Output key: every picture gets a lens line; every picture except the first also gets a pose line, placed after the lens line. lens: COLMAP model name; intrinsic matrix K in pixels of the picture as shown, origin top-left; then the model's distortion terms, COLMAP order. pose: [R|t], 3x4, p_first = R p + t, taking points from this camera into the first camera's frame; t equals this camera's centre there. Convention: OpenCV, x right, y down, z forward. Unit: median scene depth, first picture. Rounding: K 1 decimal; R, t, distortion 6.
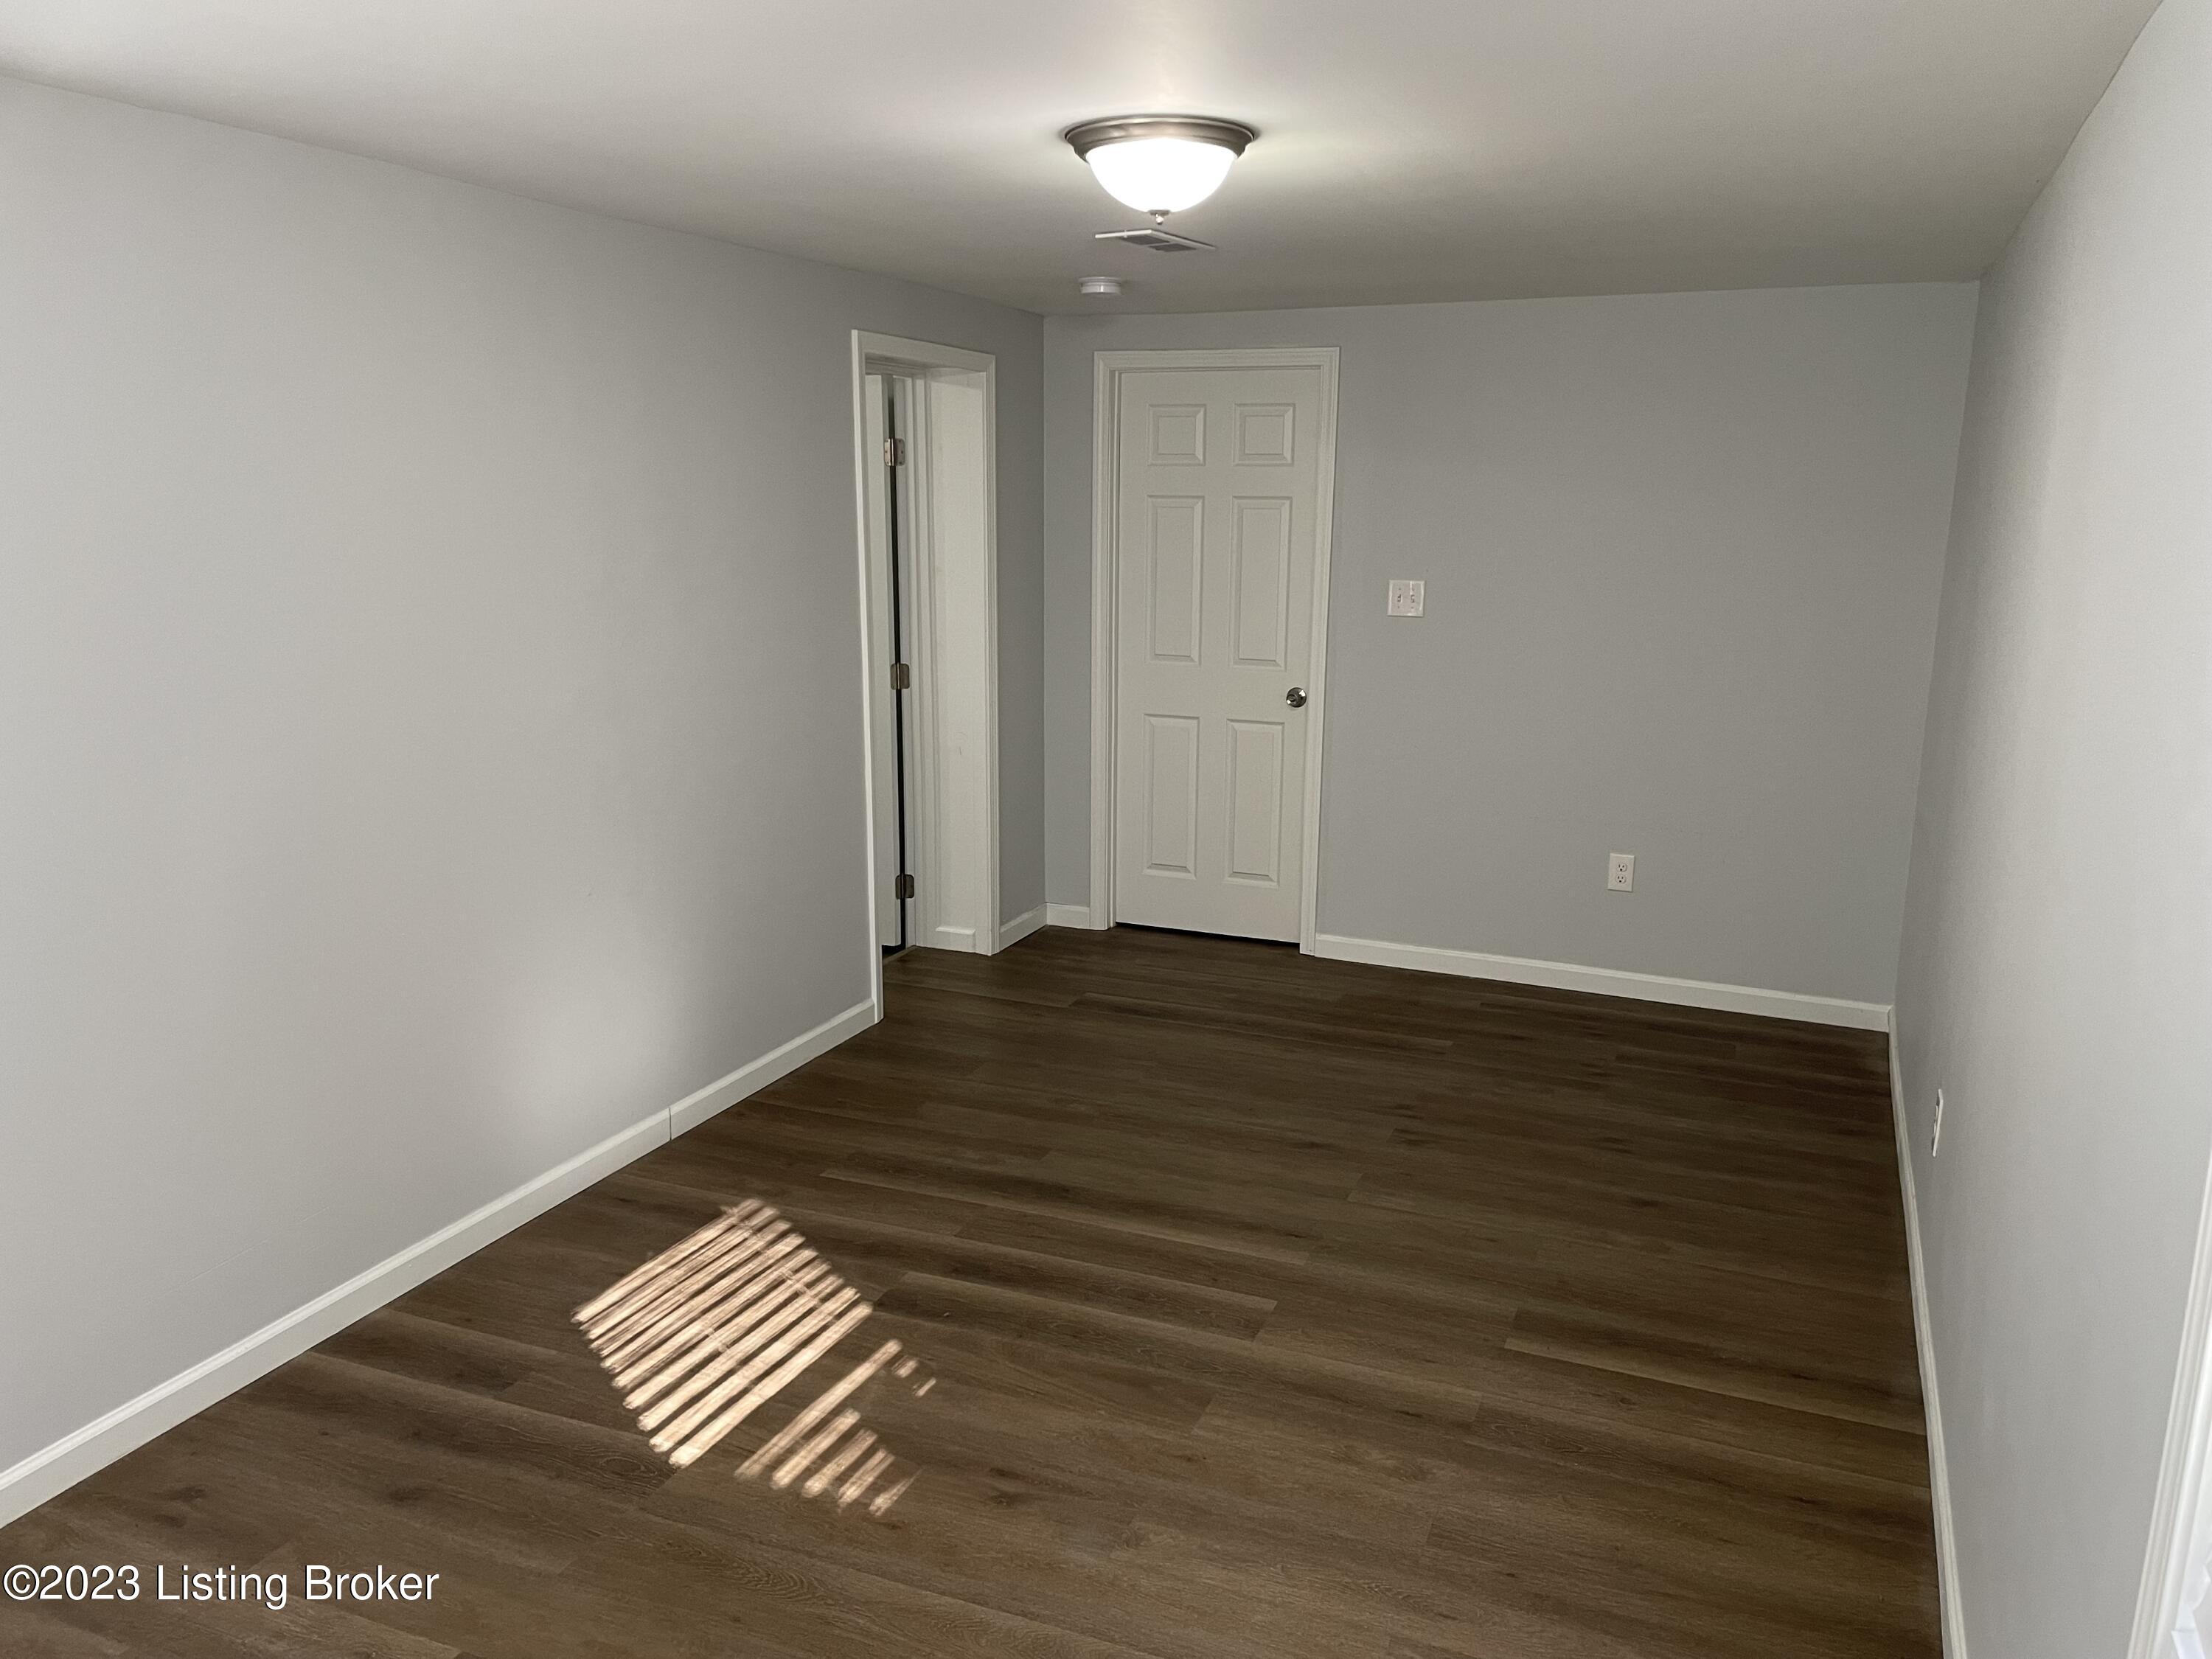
lens RADIAL K [[1675.2, 0, 1121.9], [0, 1675.2, 831.0], [0, 0, 1]] dist [0.110551, -0.153892]
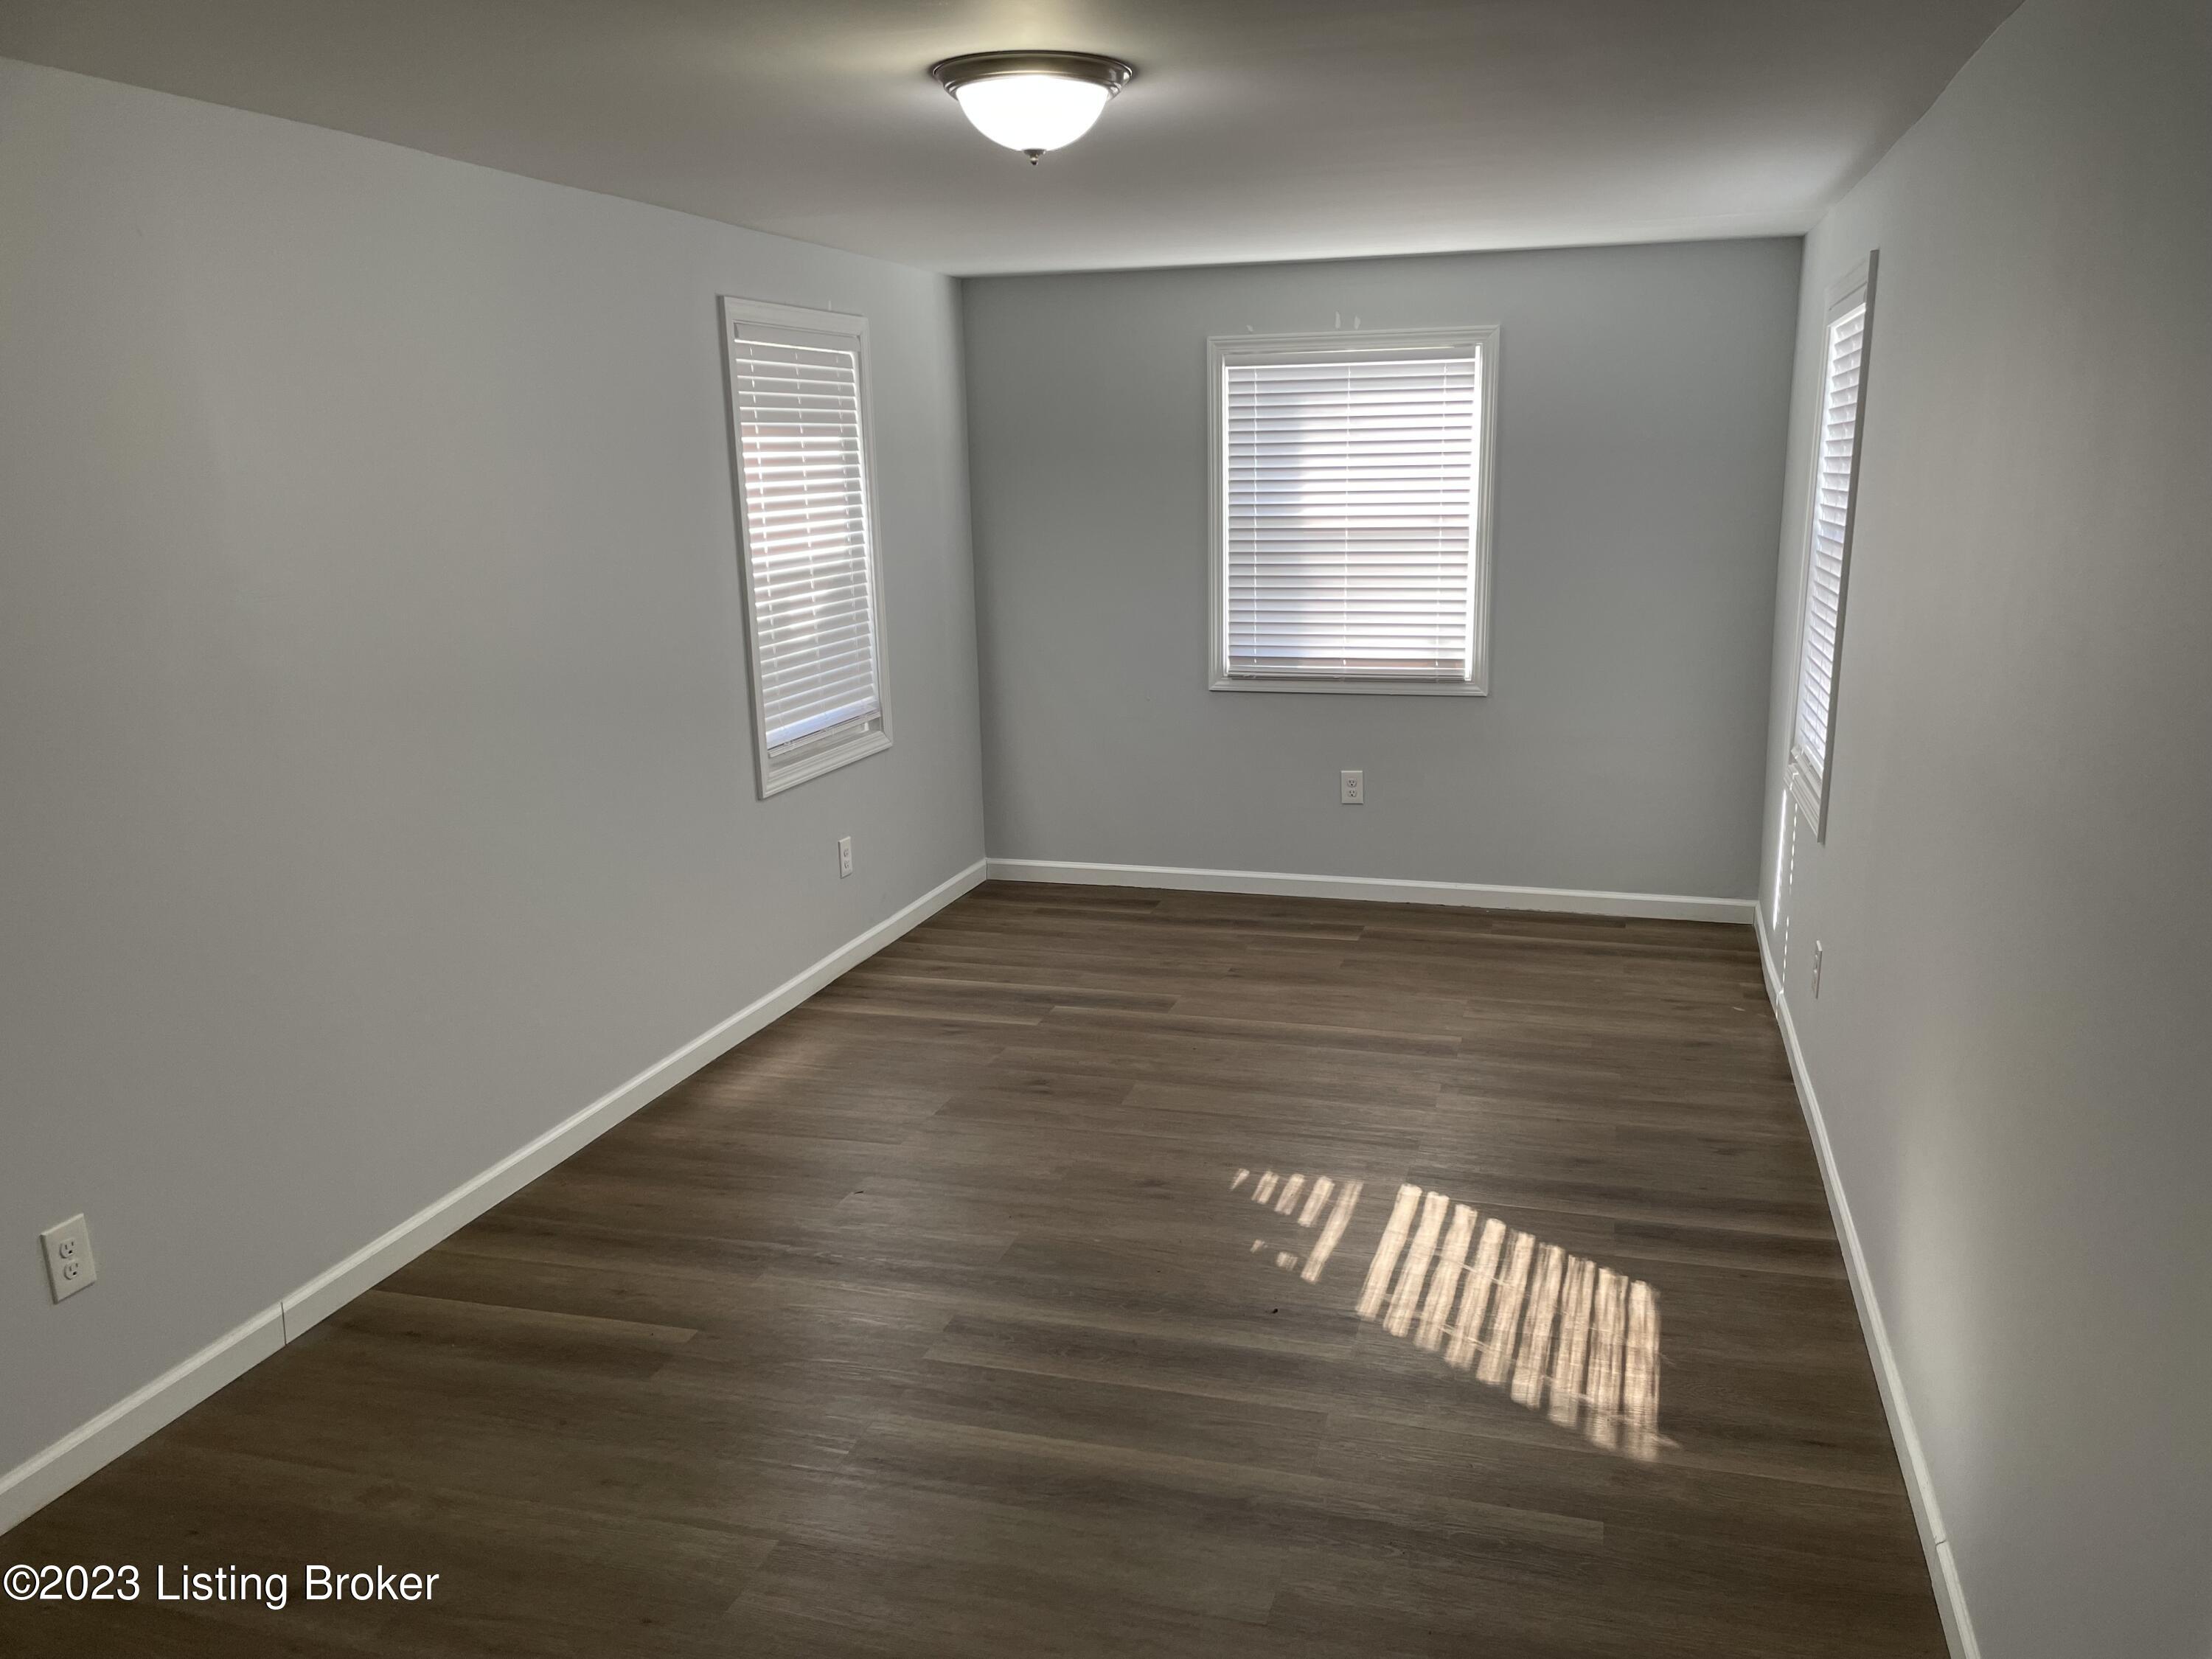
lens RADIAL K [[1675.2, 0, 1121.9], [0, 1675.2, 831.0], [0, 0, 1]] dist [0.110551, -0.153892]
pose [[-0.995429, 0.027563, -0.091439, 0.063313], [-0.011984, 0.913829, 0.405921, -0.351029], [0.094748, 0.405162, -0.909322, 1.768472]]
